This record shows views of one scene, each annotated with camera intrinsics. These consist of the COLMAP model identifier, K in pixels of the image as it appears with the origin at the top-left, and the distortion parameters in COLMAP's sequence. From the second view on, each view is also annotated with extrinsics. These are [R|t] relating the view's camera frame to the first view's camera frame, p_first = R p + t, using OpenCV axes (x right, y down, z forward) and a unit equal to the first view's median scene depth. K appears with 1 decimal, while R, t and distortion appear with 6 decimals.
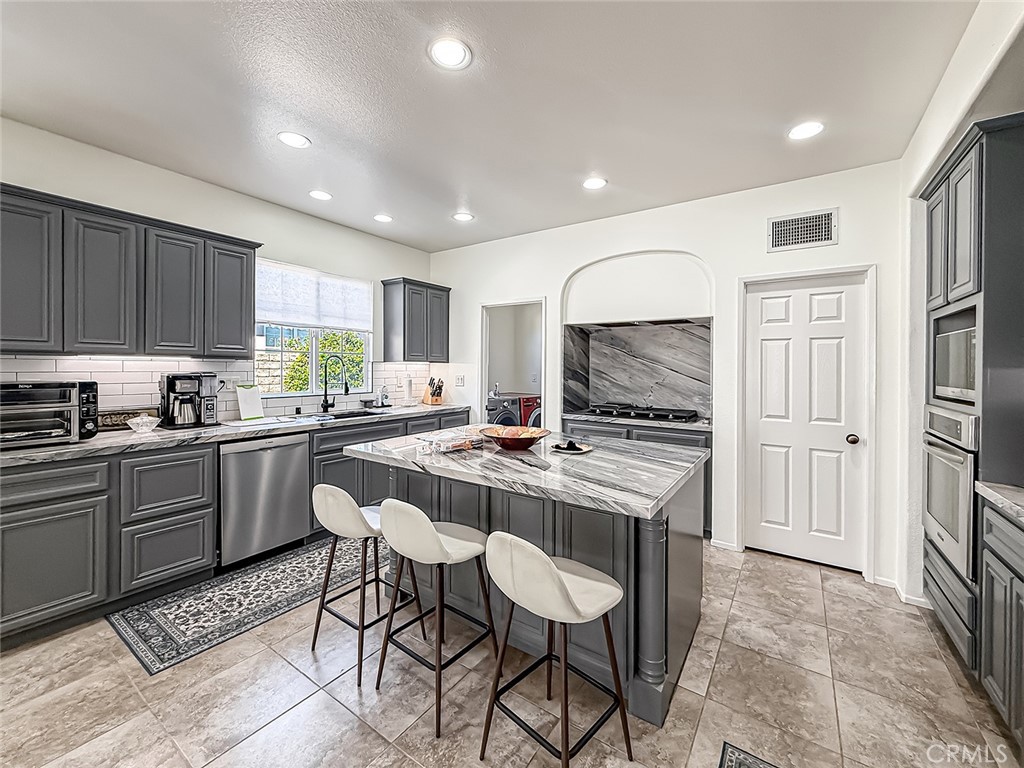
lens RADIAL K [[411.8, 0, 512.0], [0, 411.8, 384.0], [0, 0, 1]] dist [-0.001527, -0.000267]
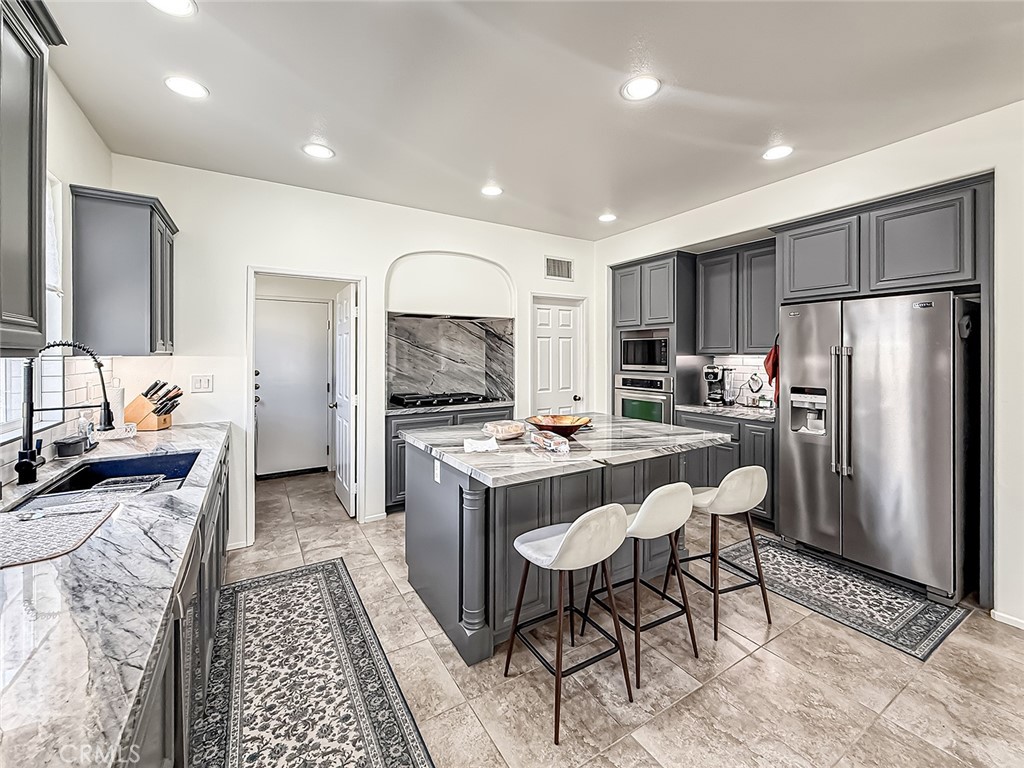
lens RADIAL K [[421.2, 0, 510.2], [0, 421.2, 367.9], [0, 0, 1]] dist [-0.000194, 0.000152]
pose [[0.412230, -0.041240, 0.910146, -0.620536], [0.044908, 0.998680, 0.024911, -0.032680], [-0.909972, 0.030604, 0.413538, 0.384640]]
